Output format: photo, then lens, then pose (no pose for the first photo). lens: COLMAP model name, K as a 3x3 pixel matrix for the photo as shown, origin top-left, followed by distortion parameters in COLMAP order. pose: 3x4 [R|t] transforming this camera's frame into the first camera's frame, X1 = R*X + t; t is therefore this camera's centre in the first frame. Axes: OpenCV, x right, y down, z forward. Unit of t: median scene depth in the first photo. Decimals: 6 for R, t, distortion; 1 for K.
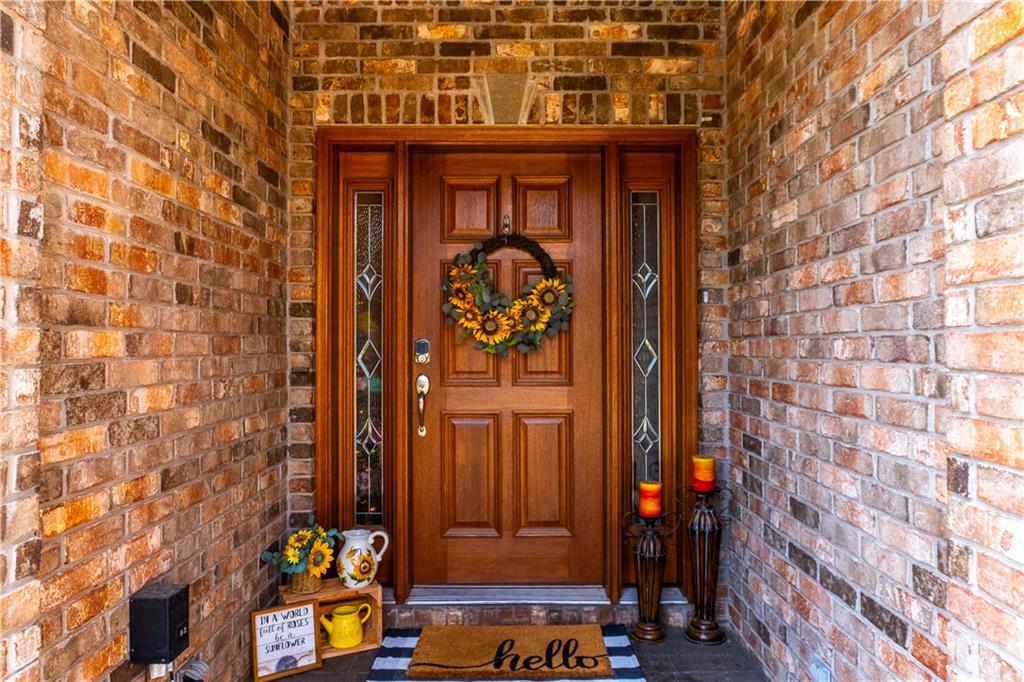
lens RADIAL K [[687.3, 0, 512.0], [0, 687.3, 341.0], [0, 0, 1]] dist [-0.022470, 0.002301]
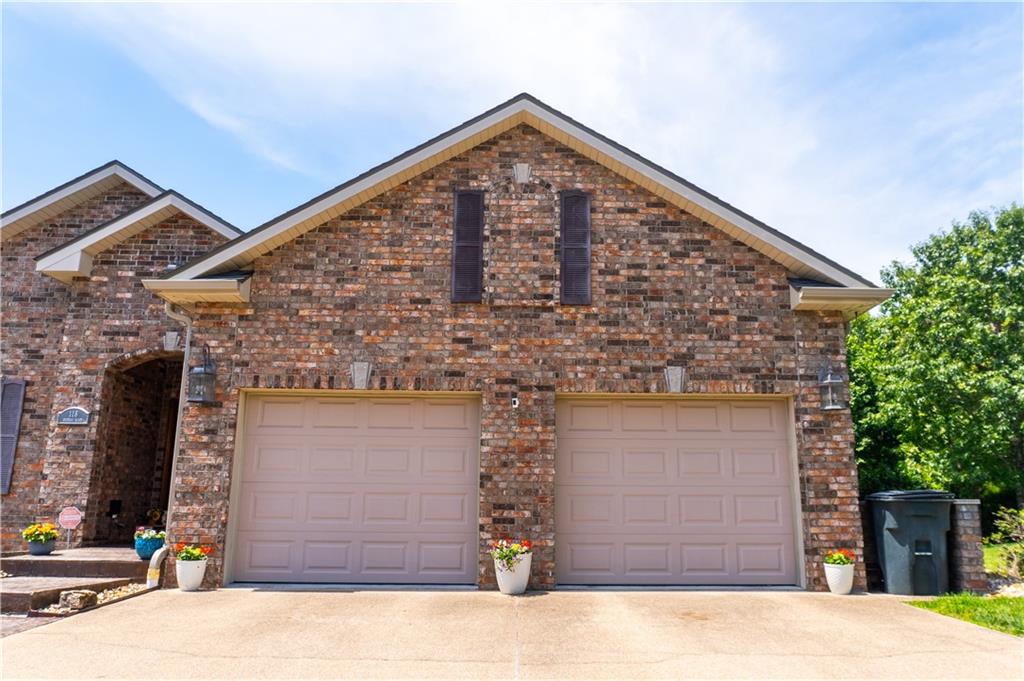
lens RADIAL K [[687.3, 0, 512.0], [0, 687.3, 340.5], [0, 0, 1]] dist [-0.022470, 0.002301]
pose [[0.998052, 0.012395, 0.061141, 1.581593], [0.001997, 0.973212, -0.229902, 0.274386], [-0.062353, 0.229576, 0.971291, -3.303945]]
